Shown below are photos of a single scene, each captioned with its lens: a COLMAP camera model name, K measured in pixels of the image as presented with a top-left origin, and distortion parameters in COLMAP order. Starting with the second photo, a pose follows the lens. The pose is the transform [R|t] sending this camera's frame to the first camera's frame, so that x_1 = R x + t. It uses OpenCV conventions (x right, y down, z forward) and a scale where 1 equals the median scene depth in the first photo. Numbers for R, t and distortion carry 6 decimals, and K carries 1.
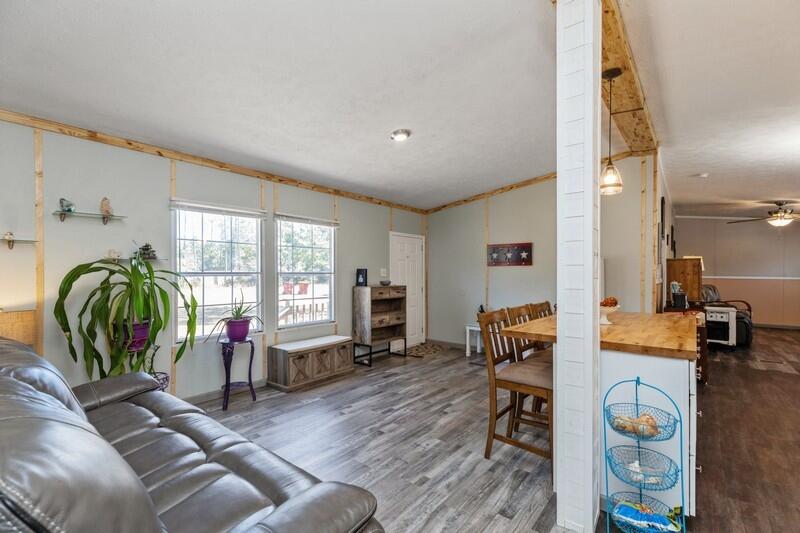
lens RADIAL K [[360.4, 0, 404.7], [0, 360.4, 270.2], [0, 0, 1]] dist [0.009597, -0.003110]
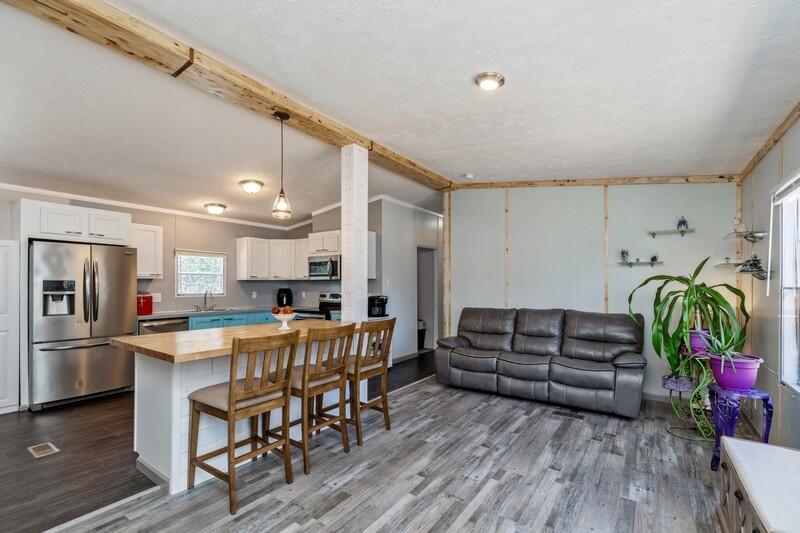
lens RADIAL K [[360.4, 0, 403.8], [0, 360.4, 280.8], [0, 0, 1]] dist [0.009597, -0.003110]
pose [[-0.997502, -0.006257, -0.070366, 0.150403], [-0.004809, 0.999774, -0.020724, 0.008491], [0.070479, -0.020334, -0.997306, 1.291628]]
